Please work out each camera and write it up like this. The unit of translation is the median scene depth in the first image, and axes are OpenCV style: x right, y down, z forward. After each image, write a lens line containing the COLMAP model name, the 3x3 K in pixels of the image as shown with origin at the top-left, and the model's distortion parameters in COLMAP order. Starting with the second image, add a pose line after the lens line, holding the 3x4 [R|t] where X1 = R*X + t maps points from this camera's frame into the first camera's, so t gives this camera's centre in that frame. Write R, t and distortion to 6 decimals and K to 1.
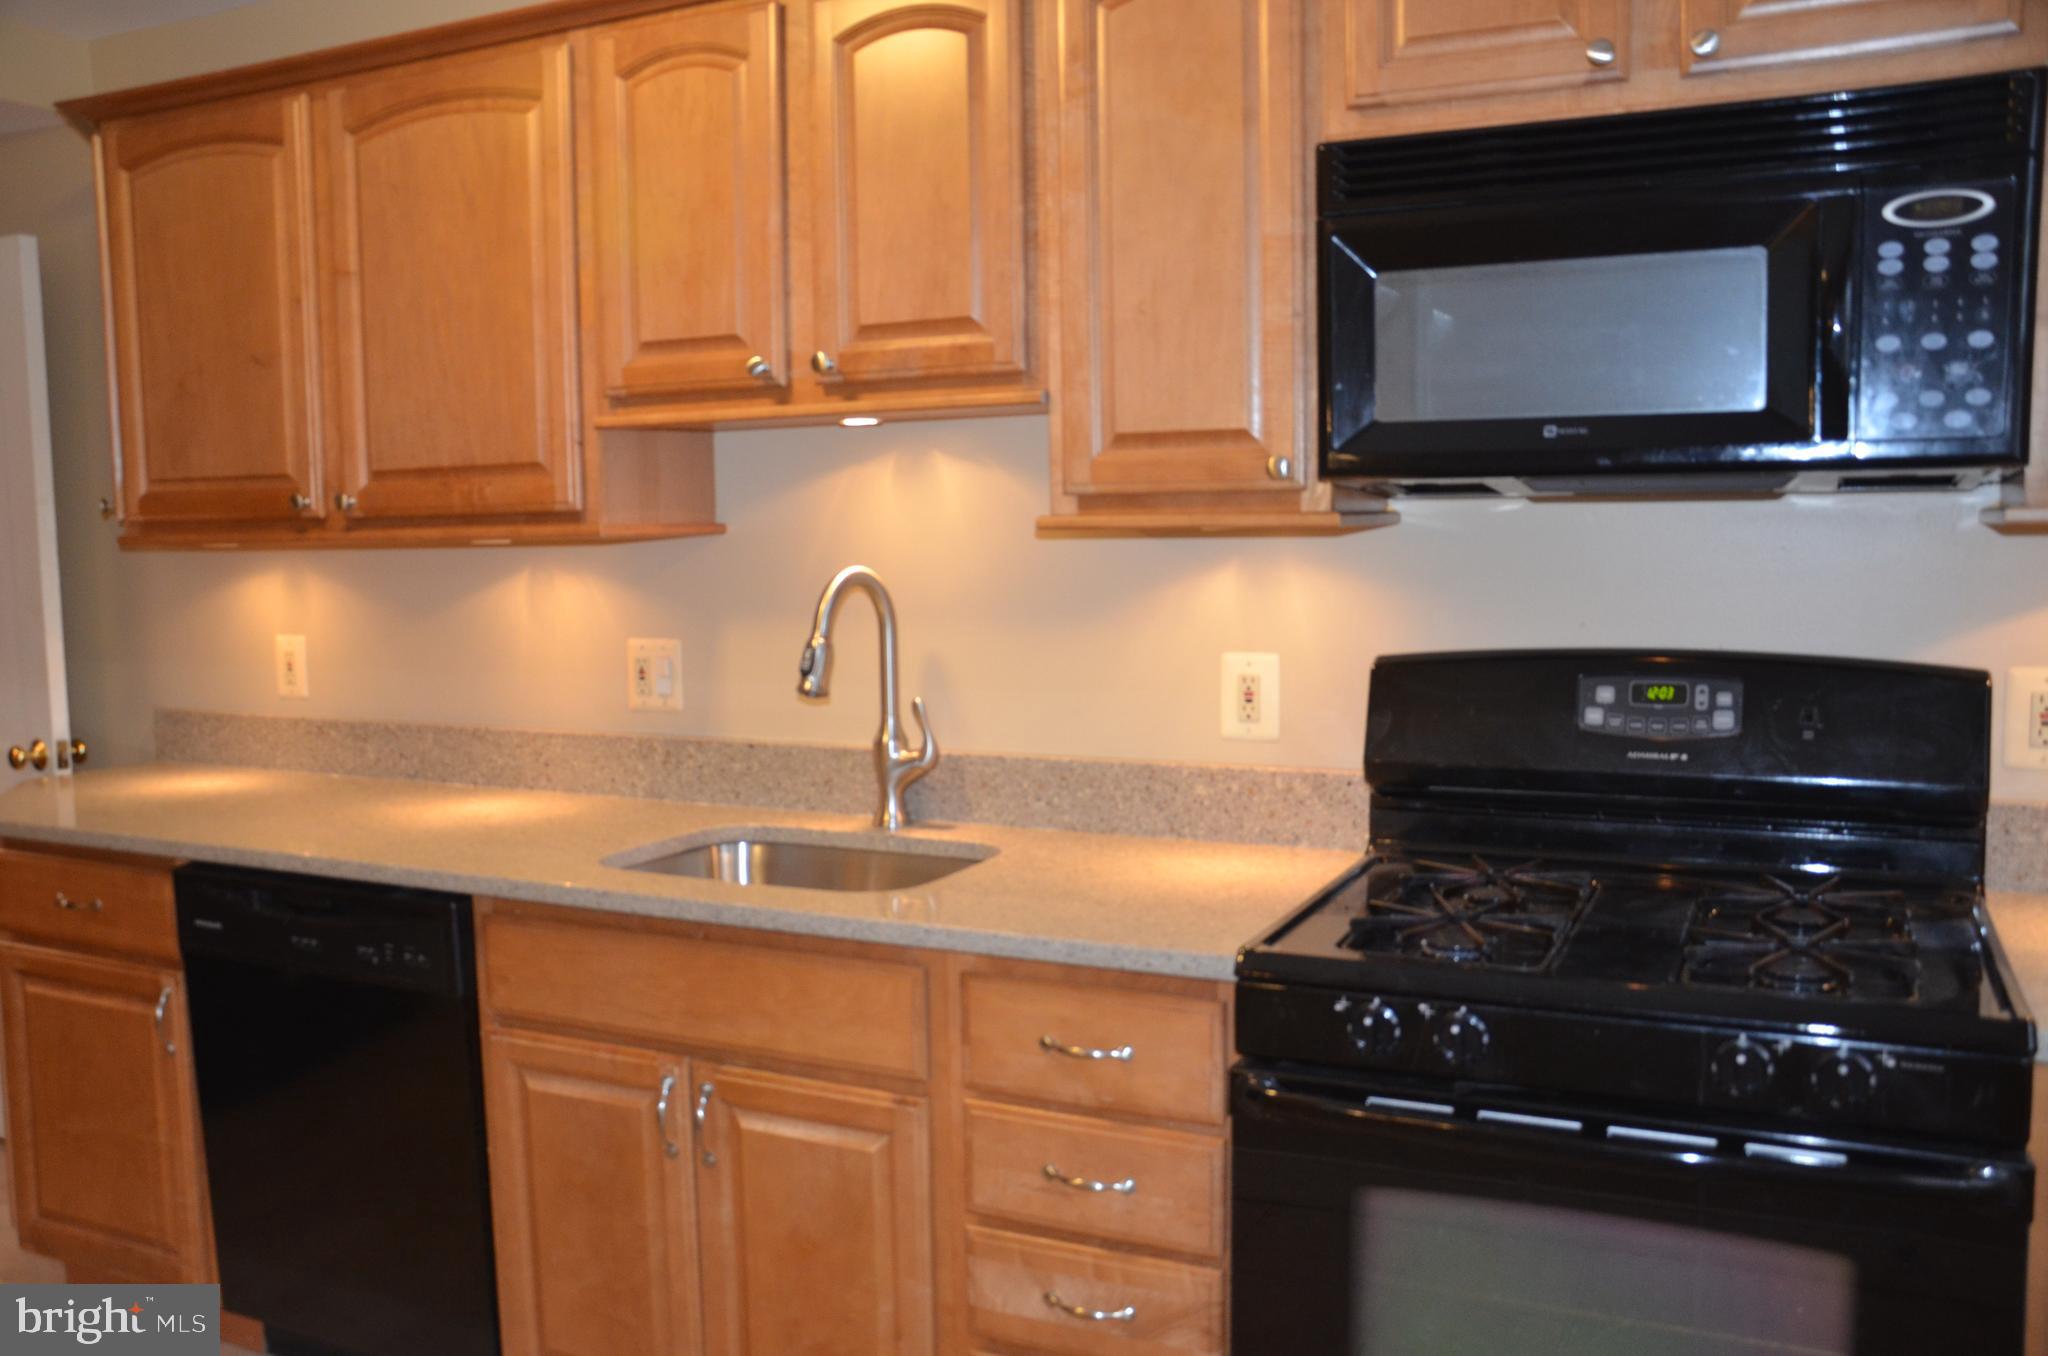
lens RADIAL K [[1682.8, 0, 1015.9], [0, 1682.8, 702.7], [0, 0, 1]] dist [-0.141116, 0.152771]
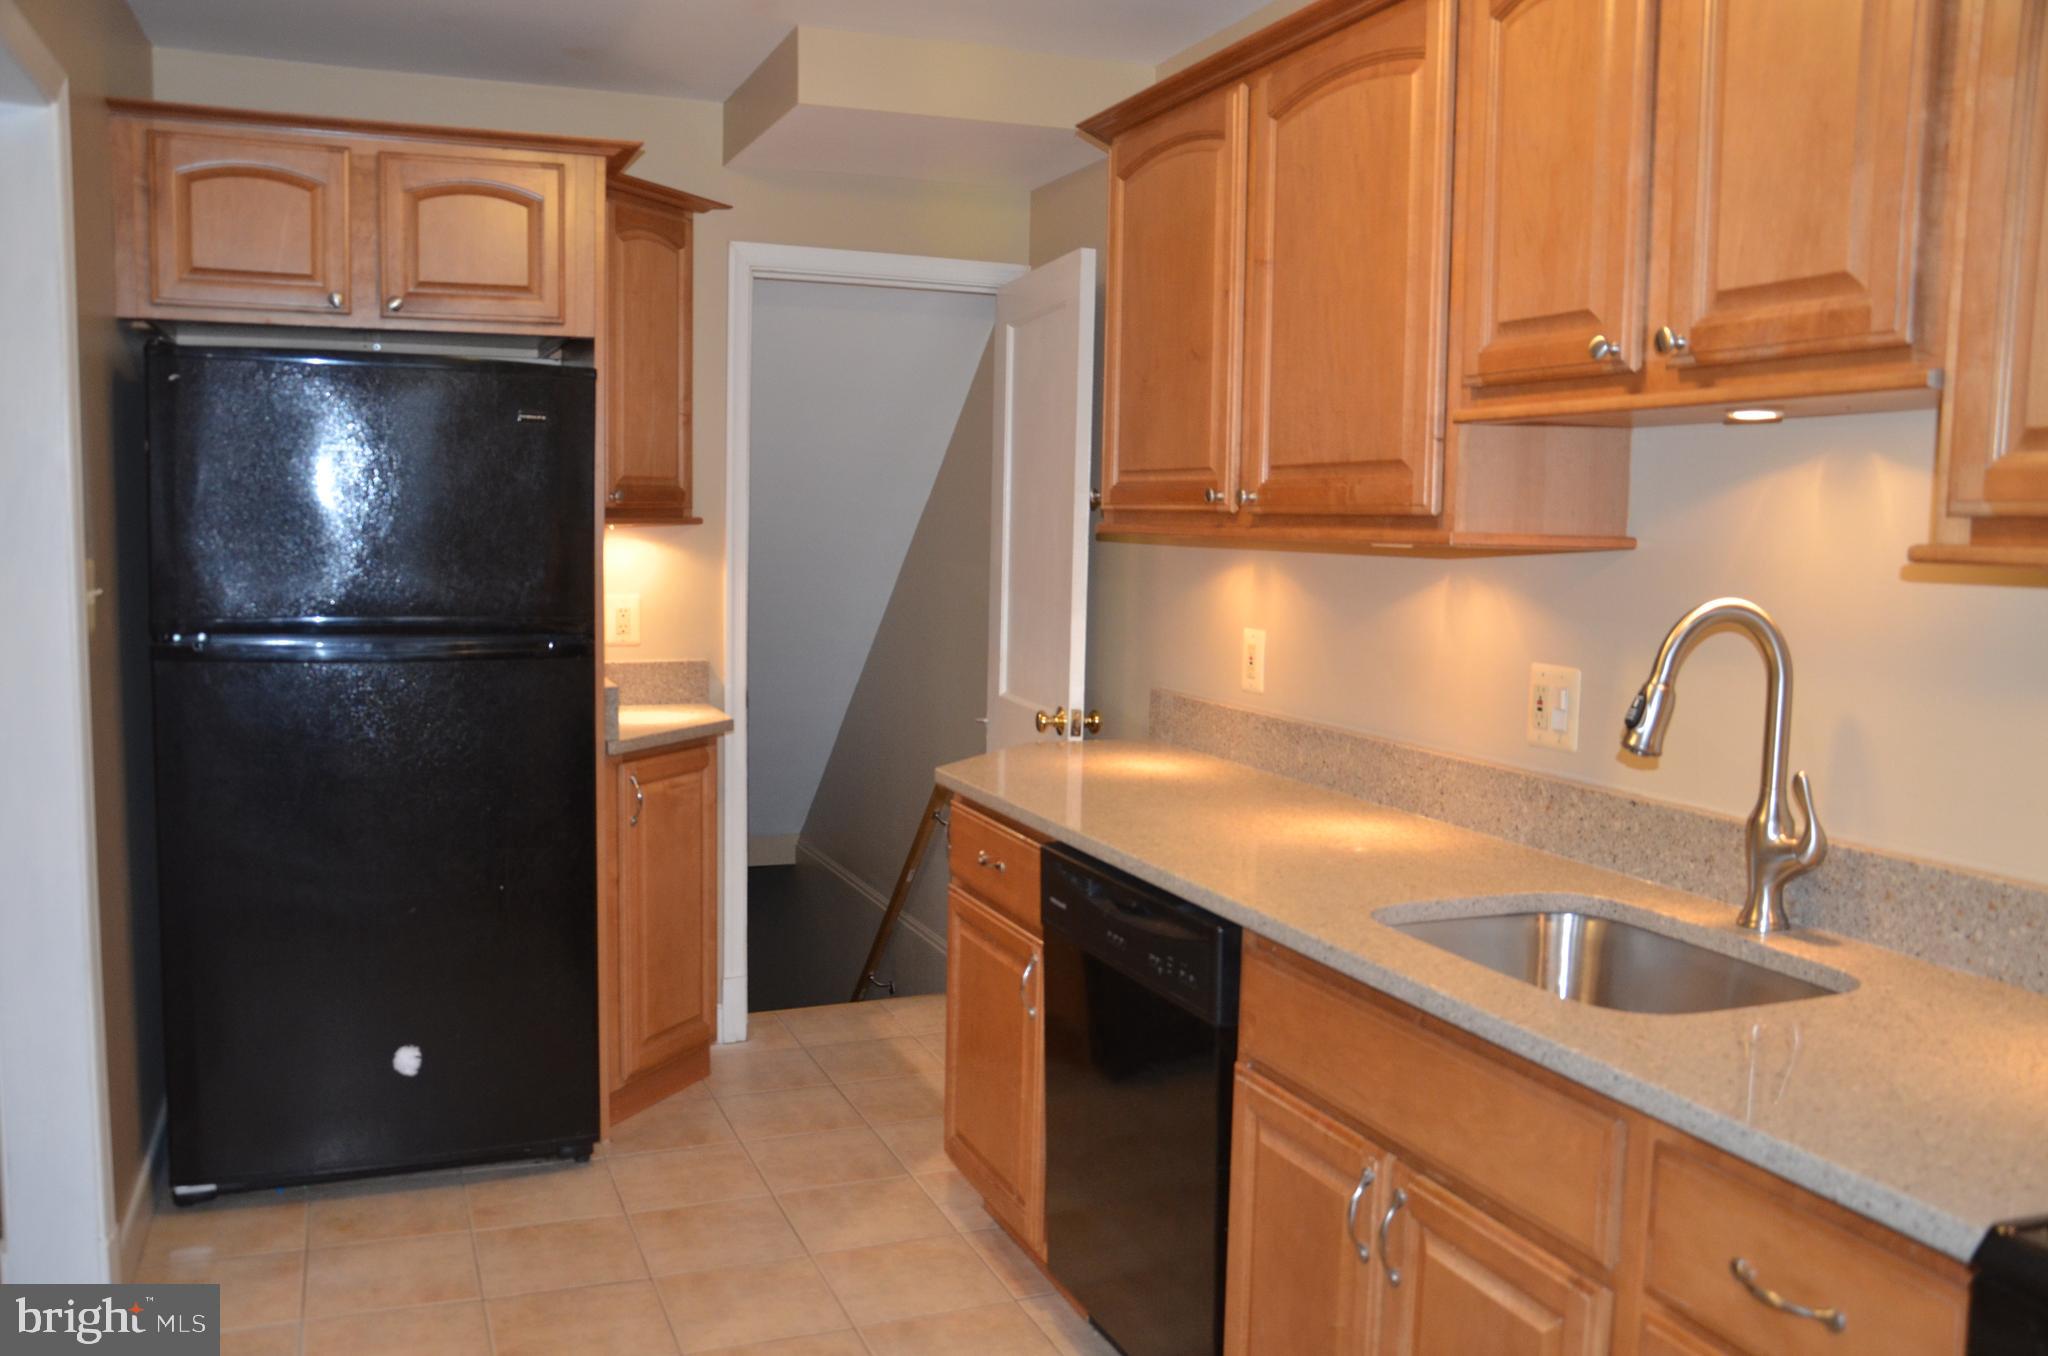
lens RADIAL K [[1682.8, 0, 1015.9], [0, 1682.8, 702.7], [0, 0, 1]] dist [-0.141116, 0.152771]
pose [[0.737535, 0.099267, -0.667973, 0.179855], [-0.098869, 0.994351, 0.038605, -0.028212], [0.668032, 0.037570, 0.743183, 0.194665]]
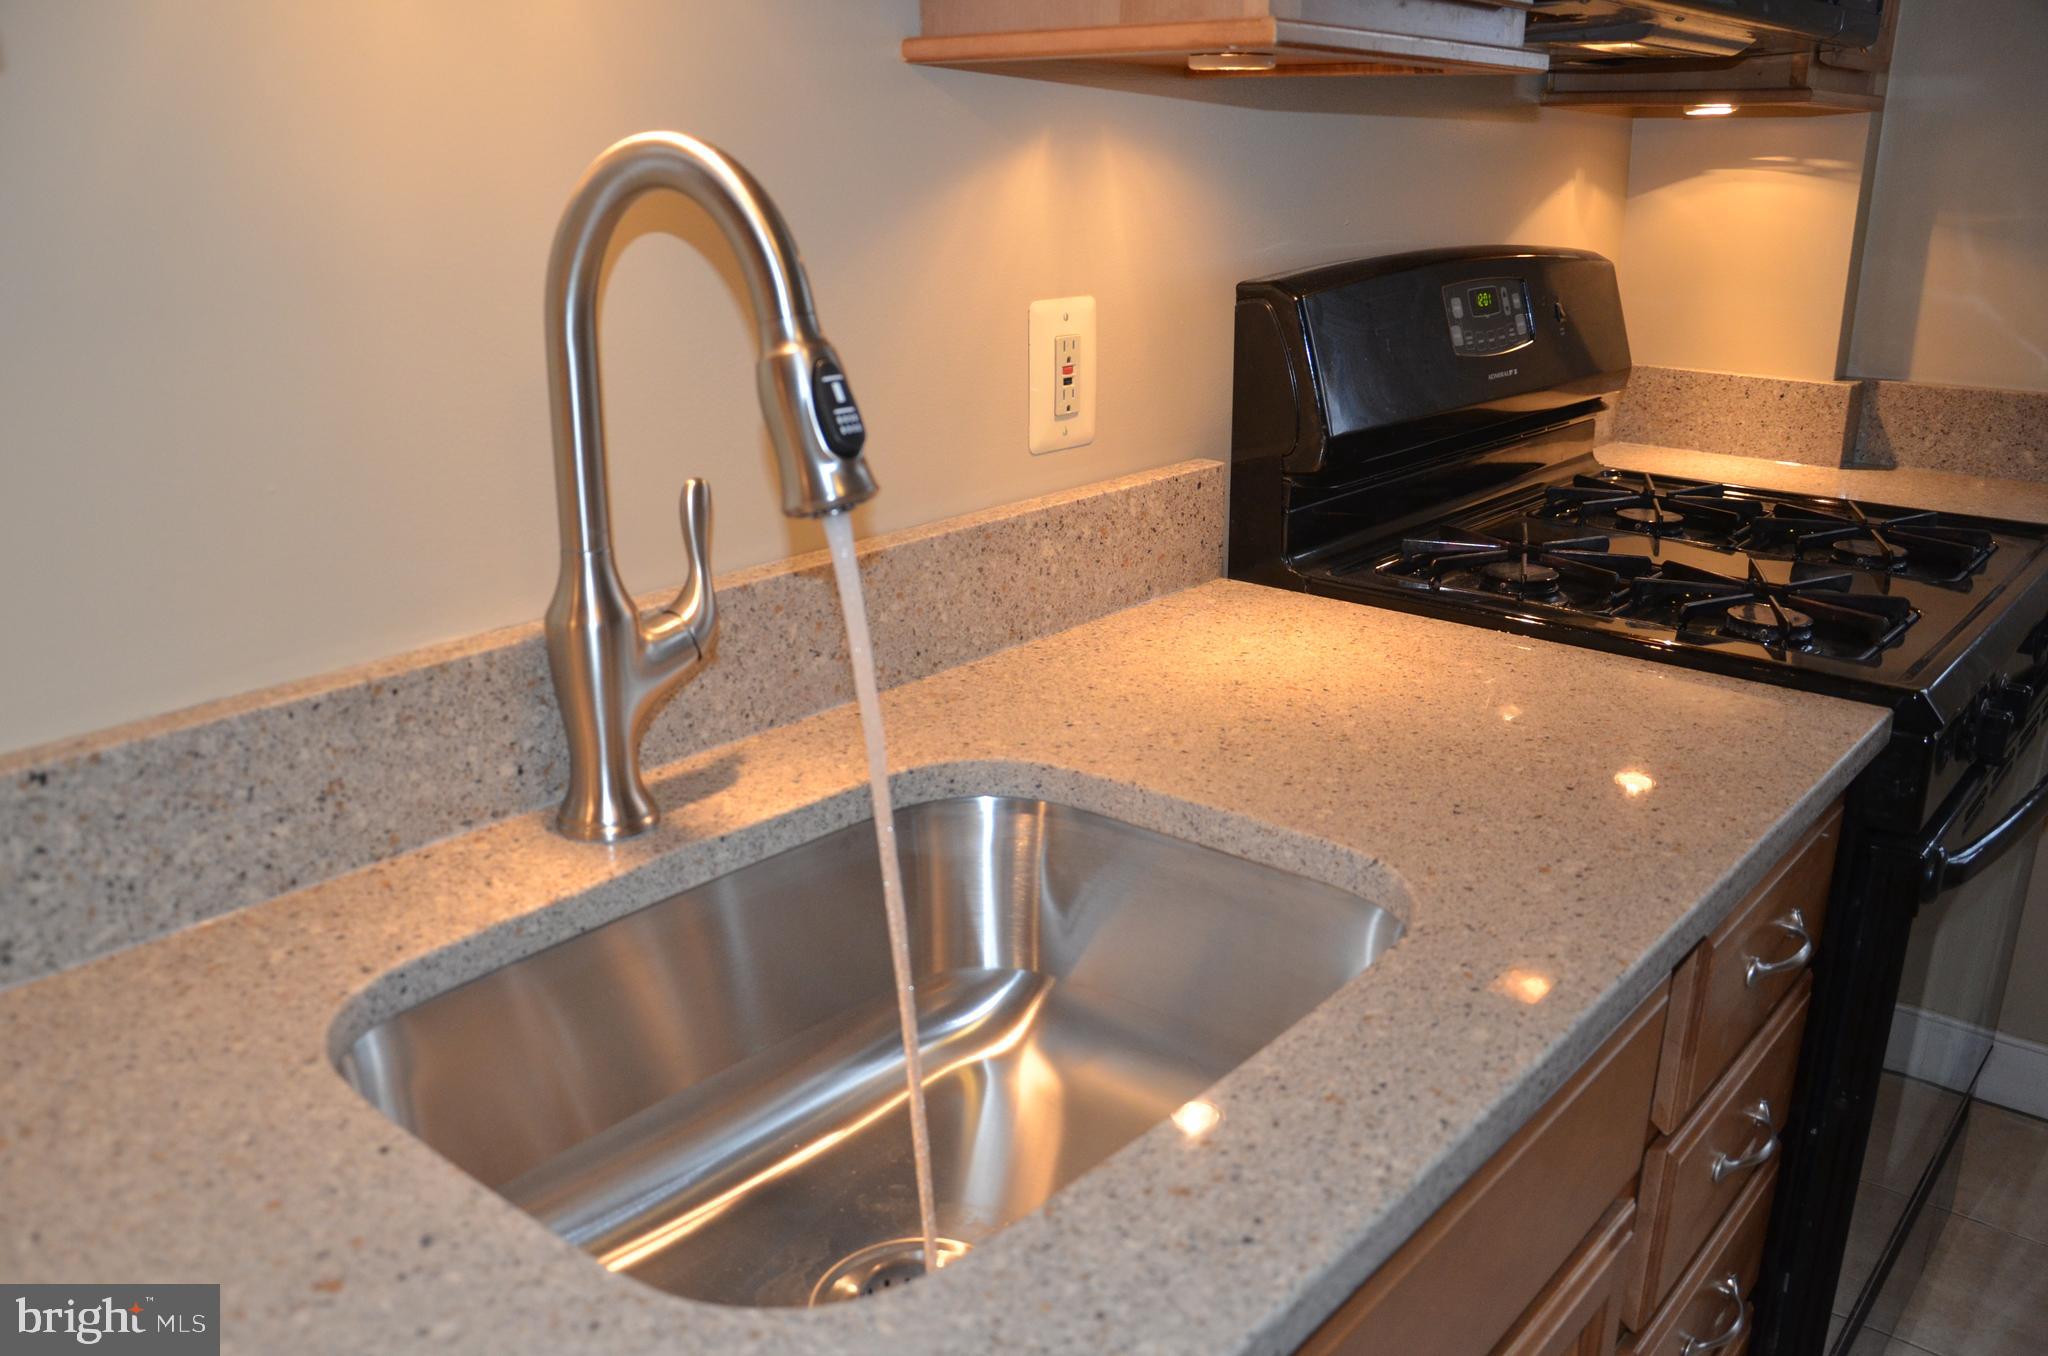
lens RADIAL K [[1682.8, 0, 1015.9], [0, 1682.8, 702.7], [0, 0, 1]] dist [-0.141116, 0.152771]
pose [[0.243214, -0.293350, 0.924550, -0.419775], [0.098850, 0.955705, 0.277231, -0.055288], [-0.964923, 0.023966, 0.261438, 0.837004]]
